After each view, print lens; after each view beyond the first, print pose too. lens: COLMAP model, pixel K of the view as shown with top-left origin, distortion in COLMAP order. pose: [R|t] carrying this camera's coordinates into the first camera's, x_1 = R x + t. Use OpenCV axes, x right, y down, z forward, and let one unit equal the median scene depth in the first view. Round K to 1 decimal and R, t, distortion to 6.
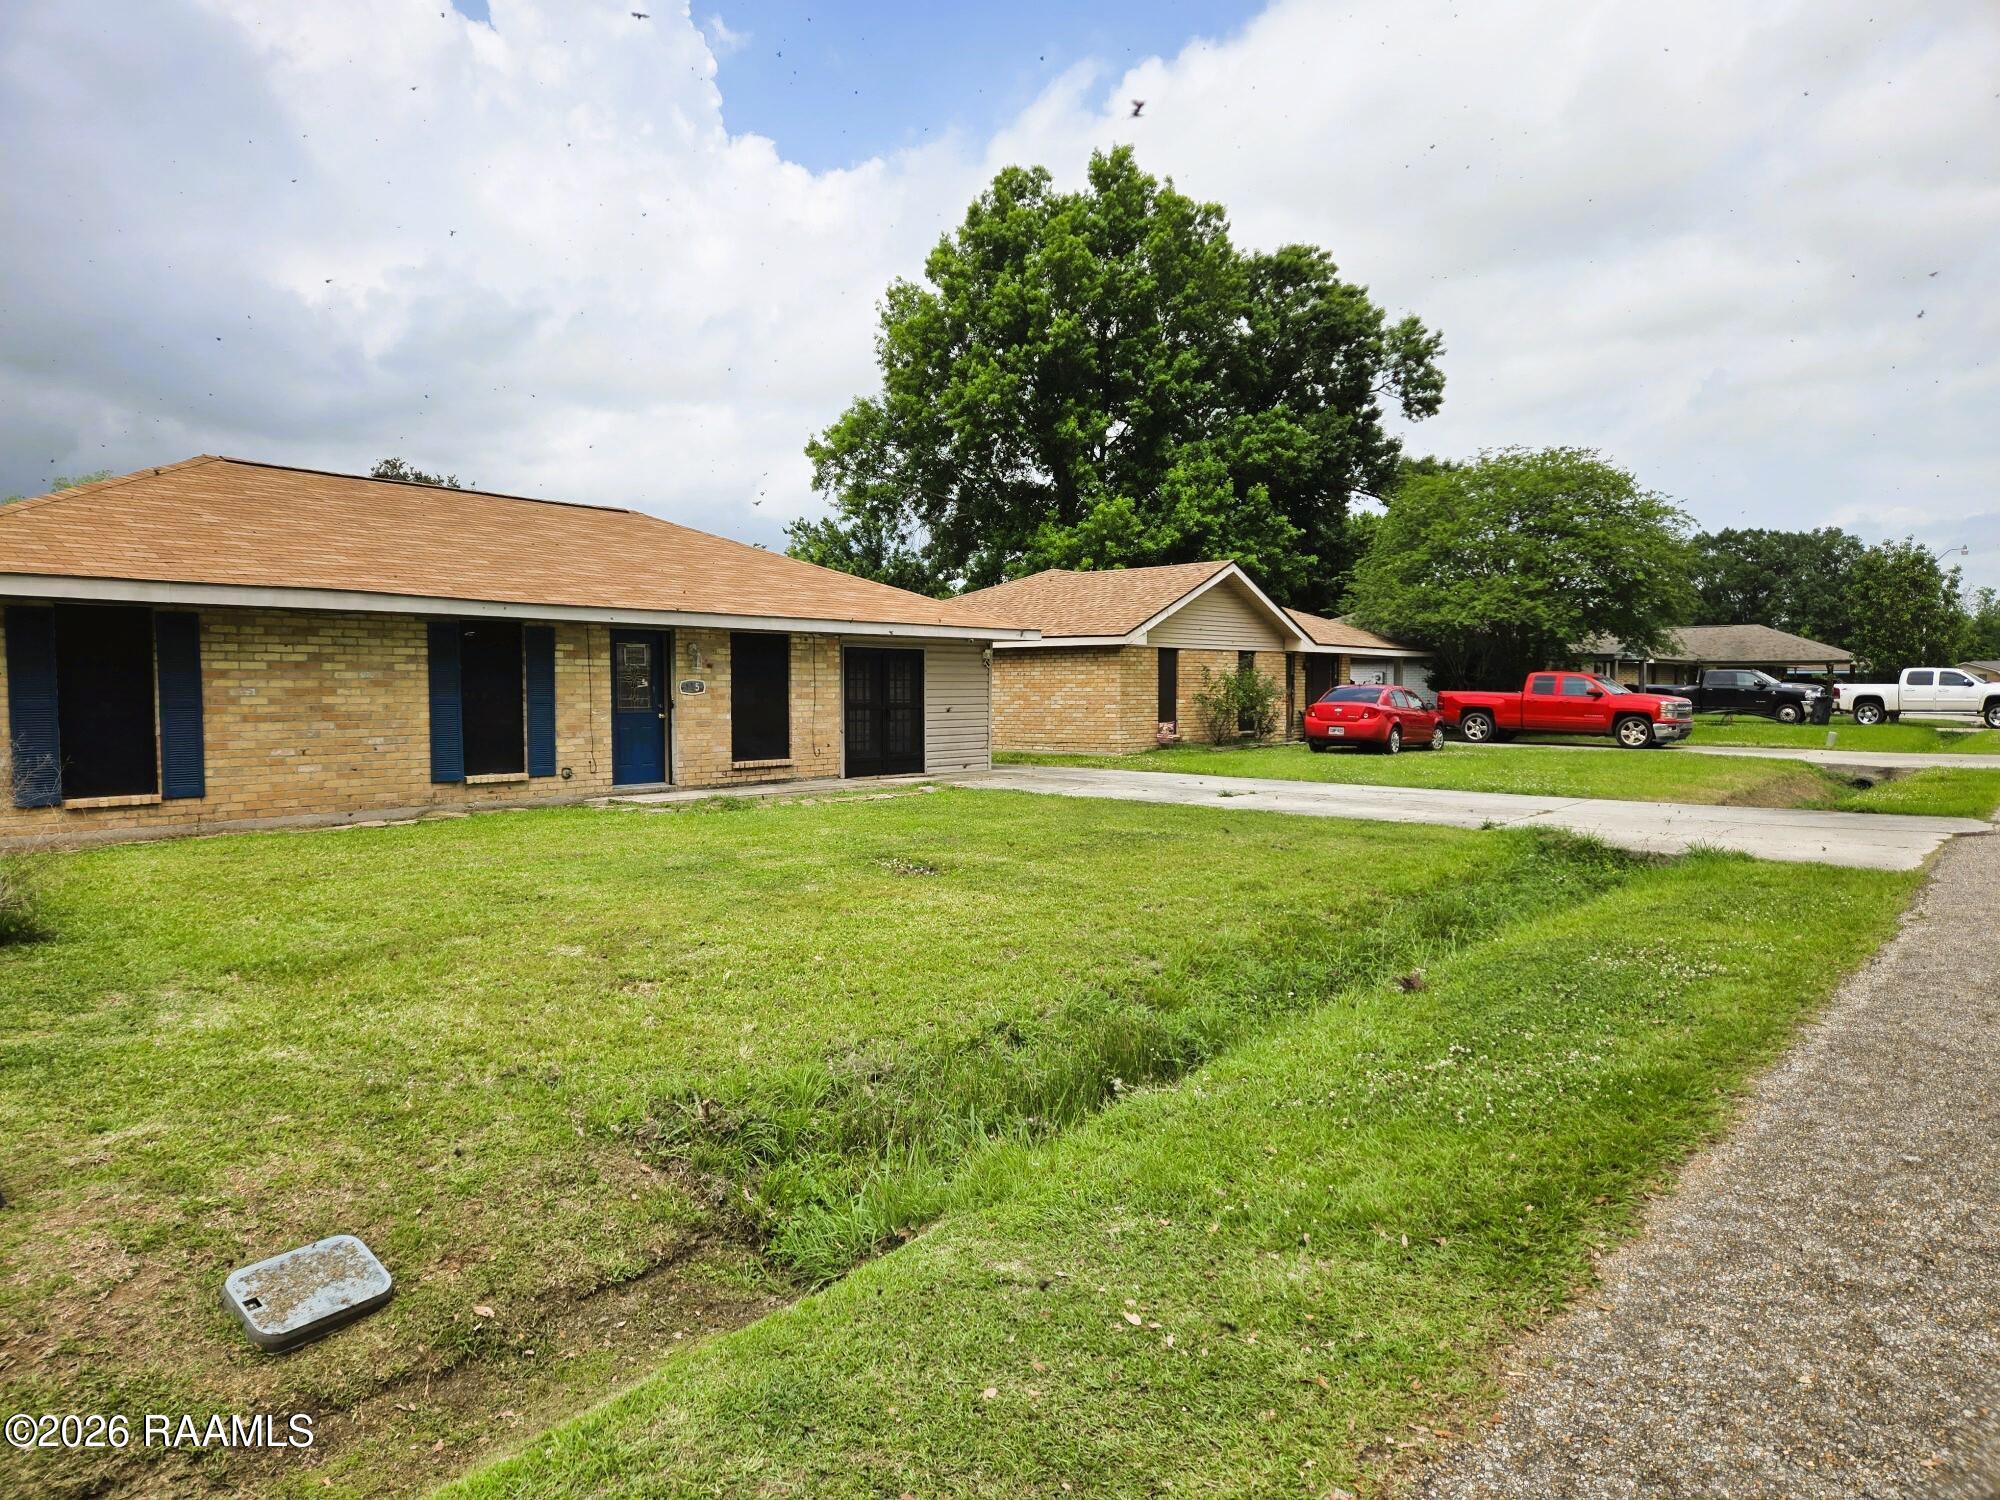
lens RADIAL K [[1327.6, 0, 994.1], [0, 1327.6, 746.3], [0, 0, 1]] dist [0.026465, 0.001013]
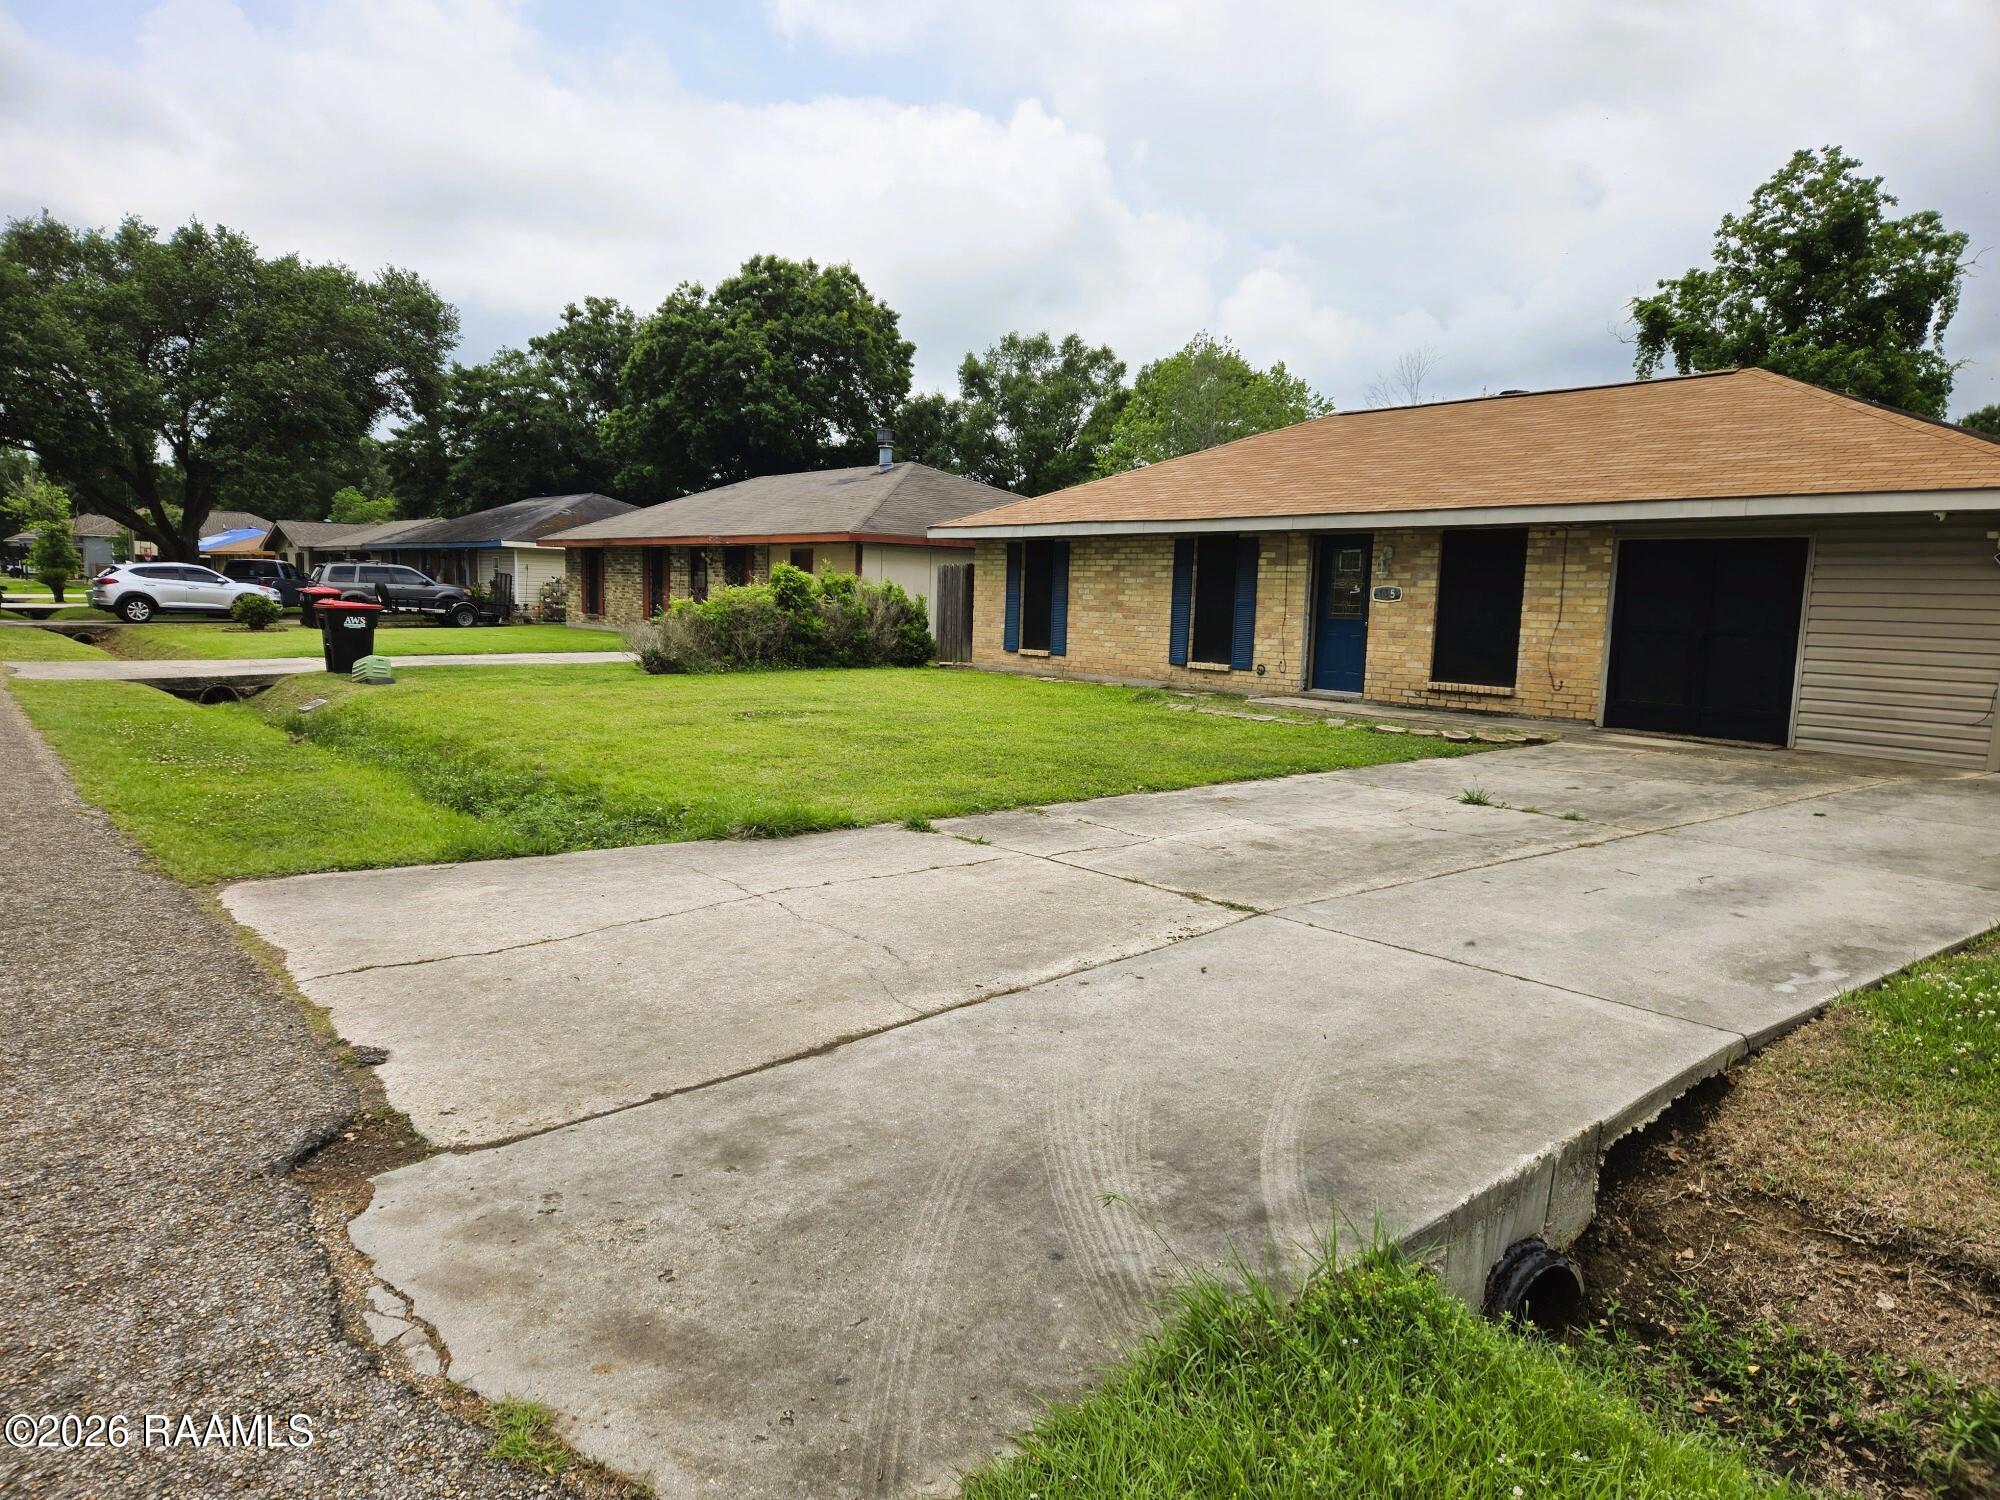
lens RADIAL K [[1327.6, 0, 989.7], [0, 1327.6, 734.2], [0, 0, 1]] dist [0.026465, 0.001013]
pose [[-0.238289, 0.101689, -0.965856, 0.788194], [-0.065153, 0.990589, 0.120367, -0.044127], [0.969006, 0.091611, -0.229422, 1.017857]]
